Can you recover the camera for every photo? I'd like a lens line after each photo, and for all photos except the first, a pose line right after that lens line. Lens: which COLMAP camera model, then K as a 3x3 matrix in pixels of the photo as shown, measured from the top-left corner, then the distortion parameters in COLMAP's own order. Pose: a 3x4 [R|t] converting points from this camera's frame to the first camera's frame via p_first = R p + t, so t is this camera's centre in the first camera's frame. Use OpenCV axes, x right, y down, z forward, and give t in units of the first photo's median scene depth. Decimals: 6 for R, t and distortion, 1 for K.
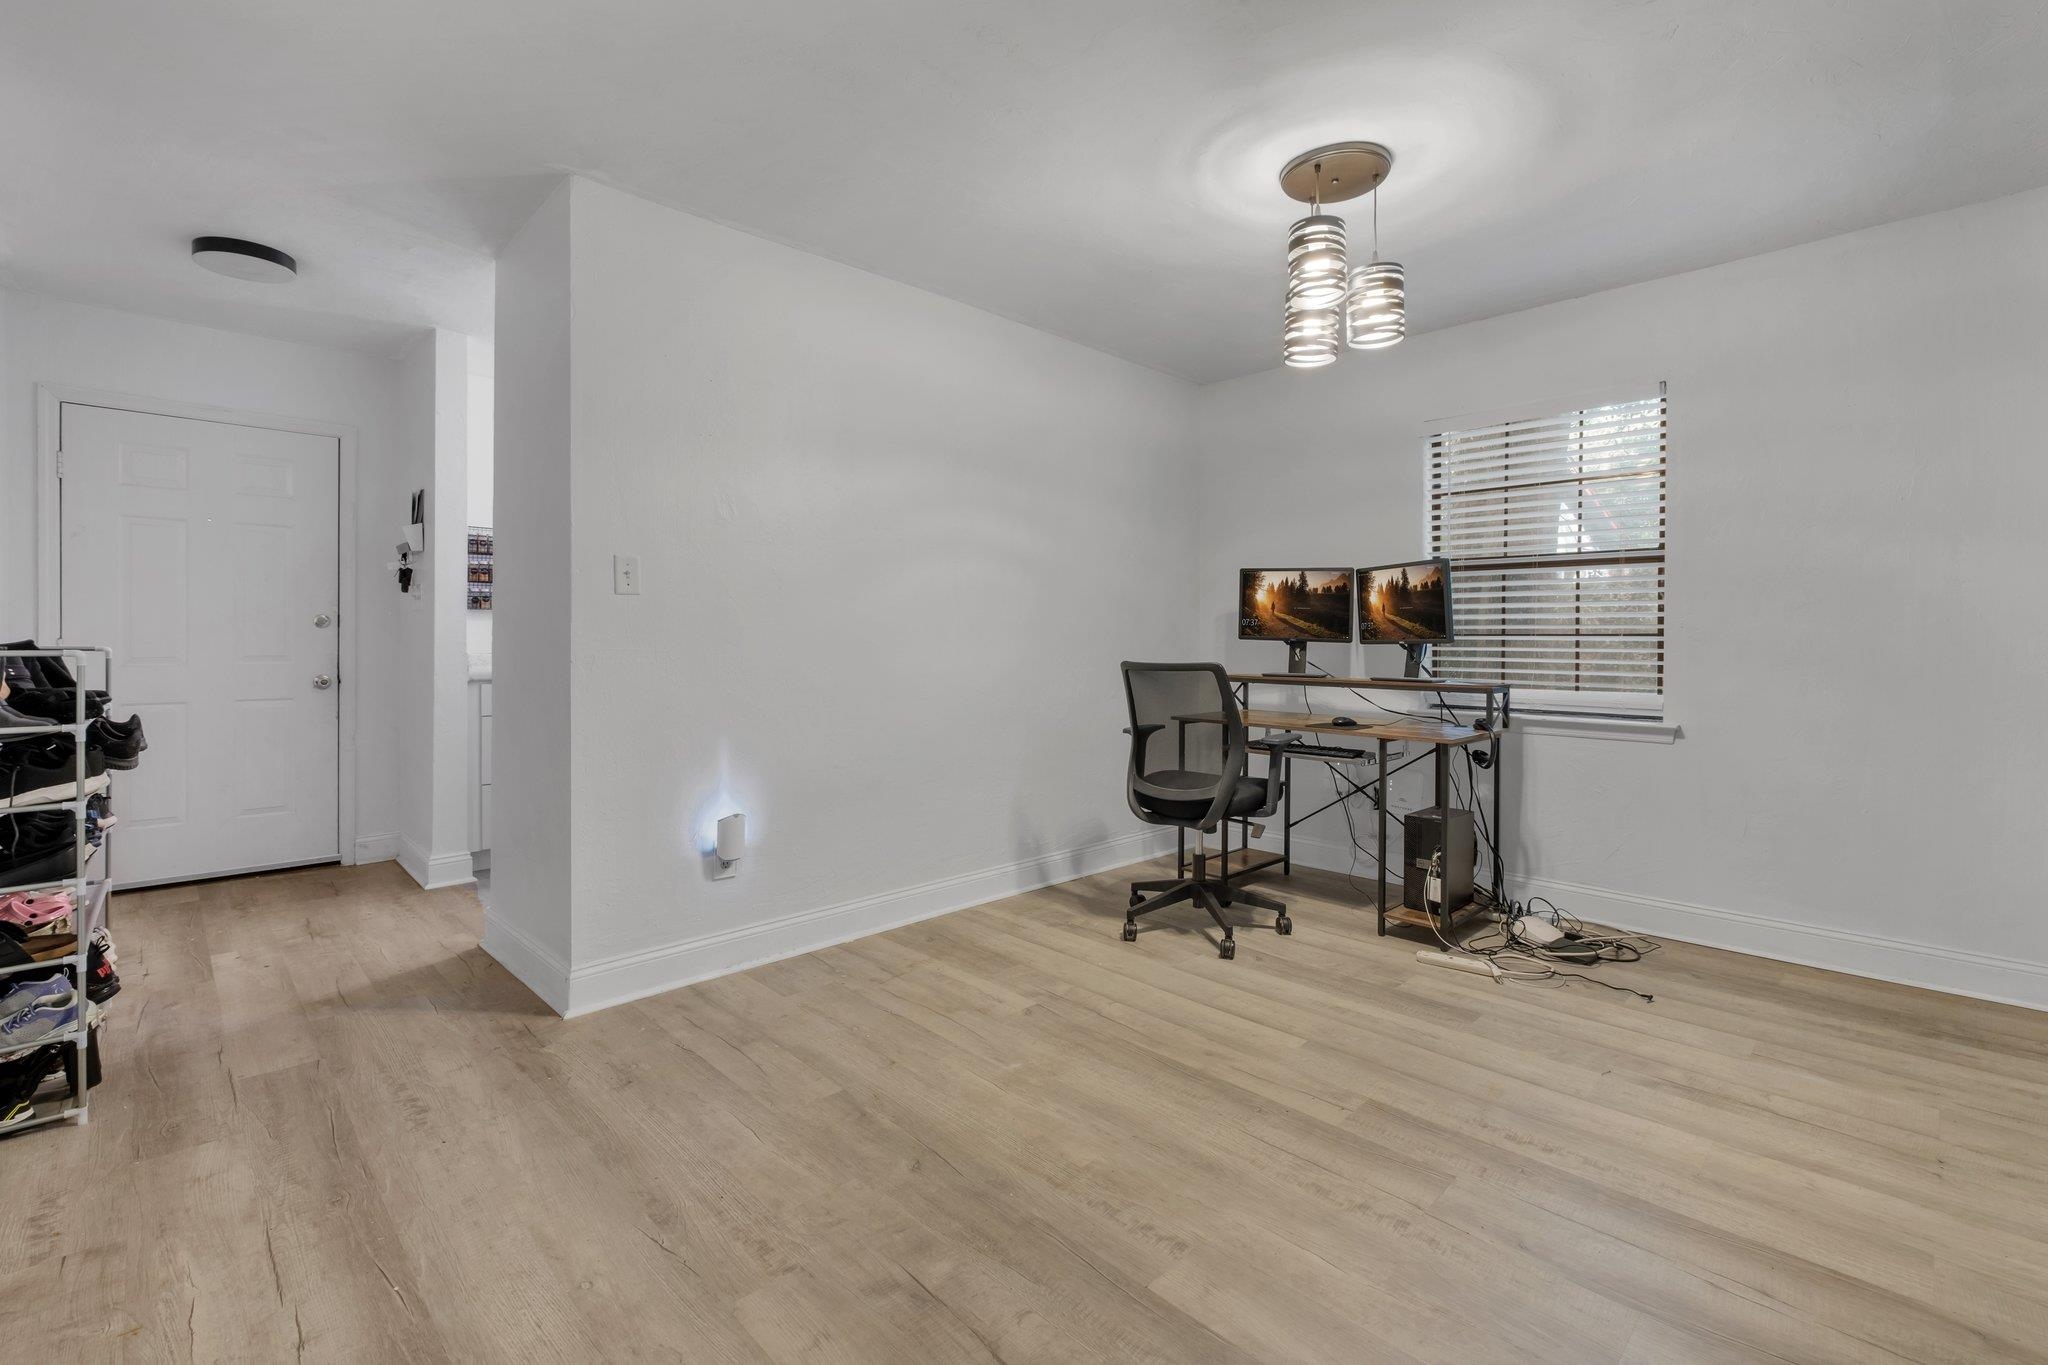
lens RADIAL K [[896.3, 0, 1028.1], [0, 896.3, 644.5], [0, 0, 1]] dist [-0.004145, -0.000383]
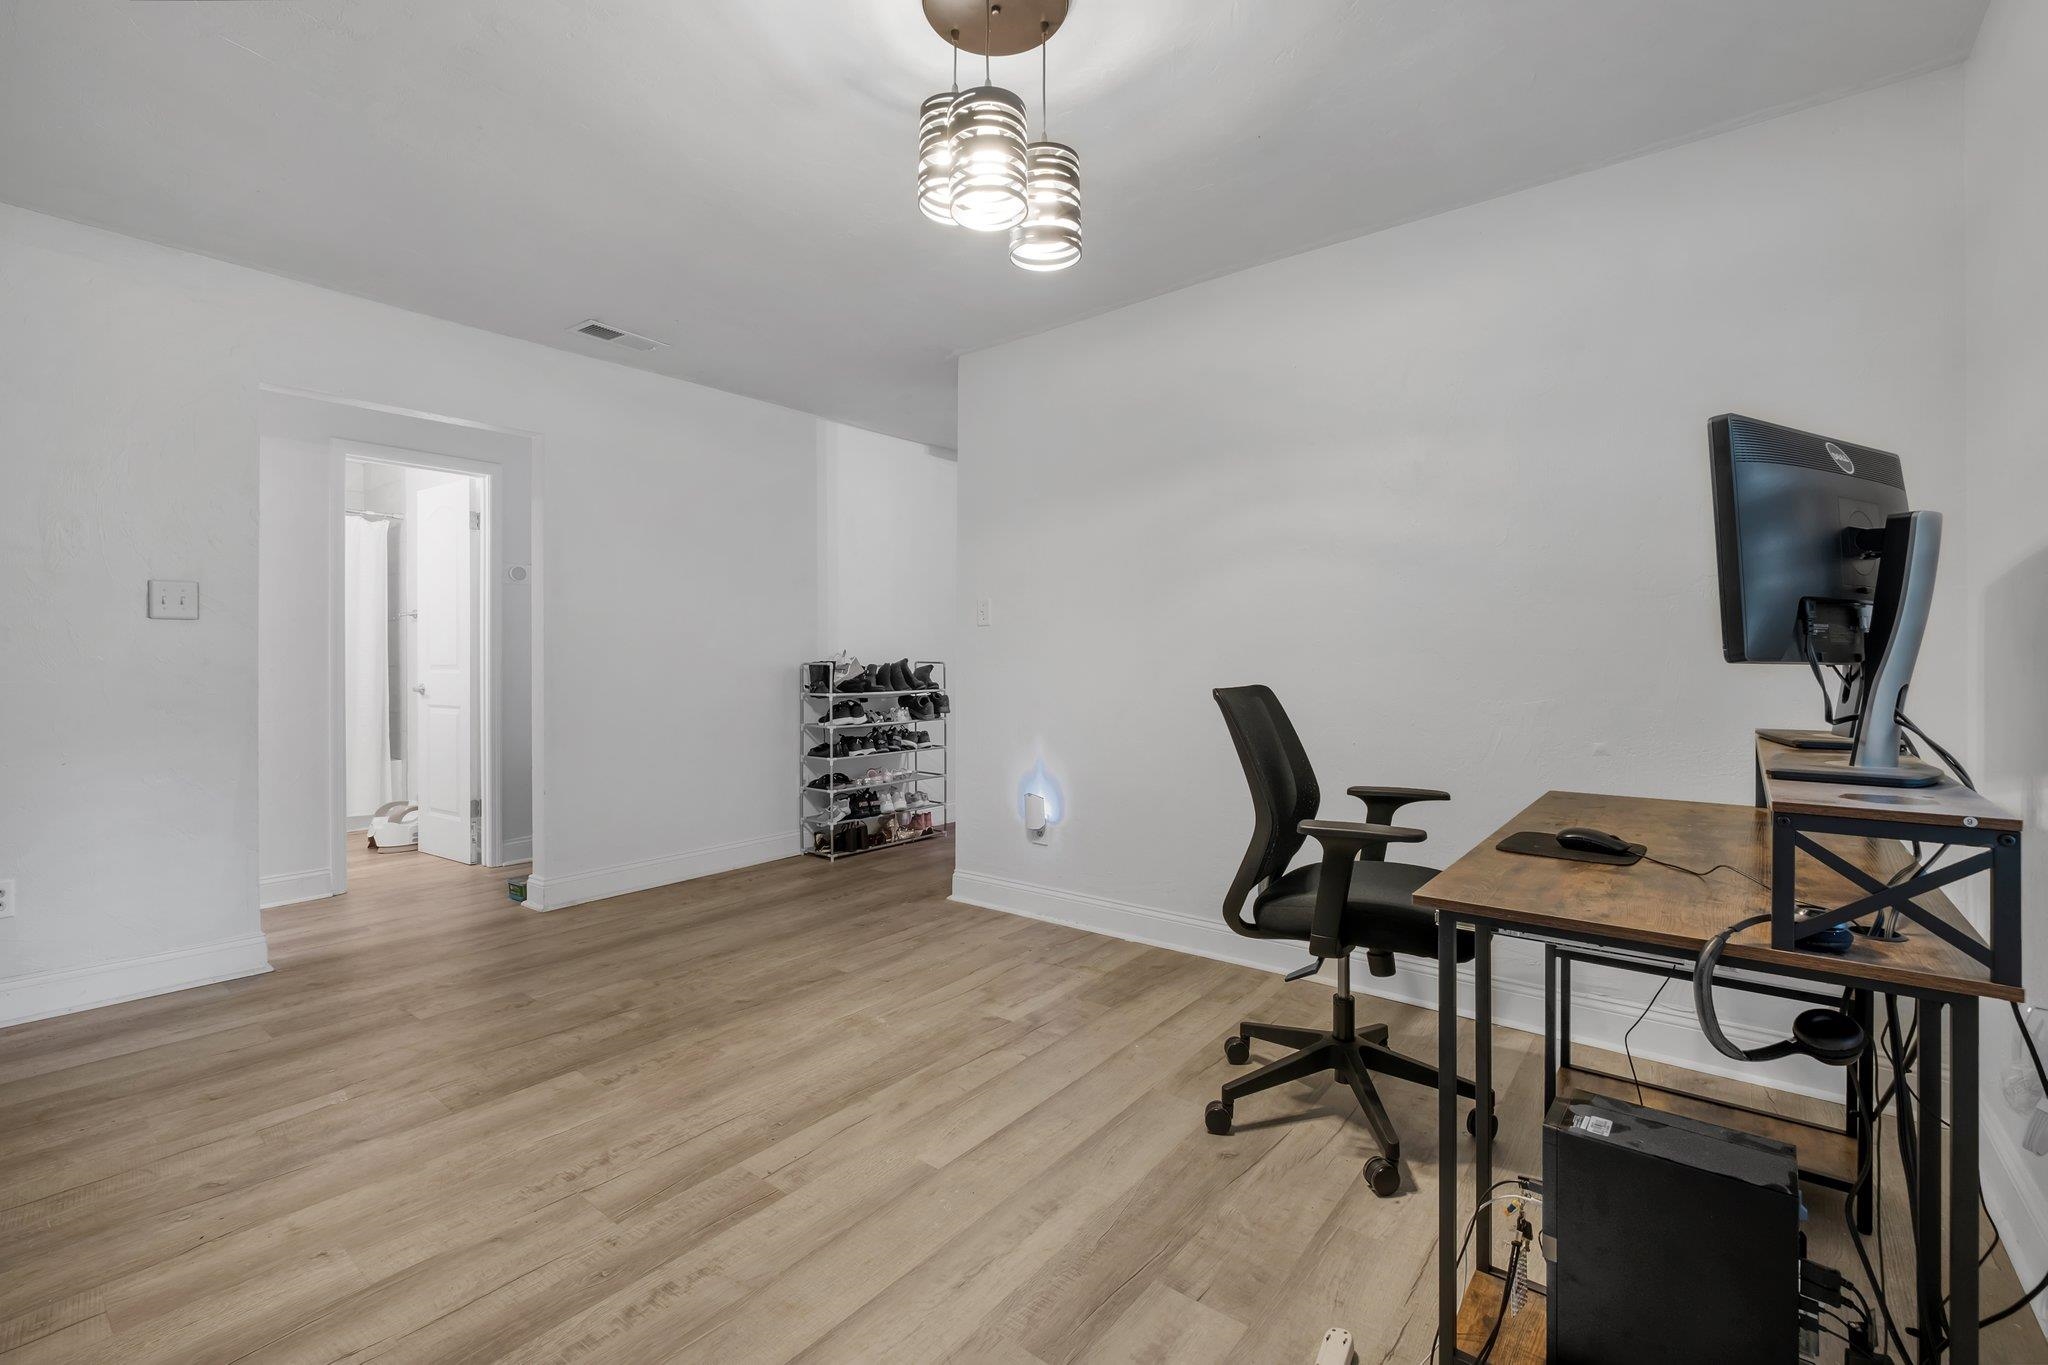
lens RADIAL K [[895.4, 0, 1024.0], [0, 895.4, 682.5], [0, 0, 1]] dist [0.000523, 0.000159]
pose [[0.115922, 0.026430, -0.992907, 1.040320], [-0.001871, 0.999650, 0.026391, -0.002707], [0.993257, -0.001201, 0.115931, 0.942326]]
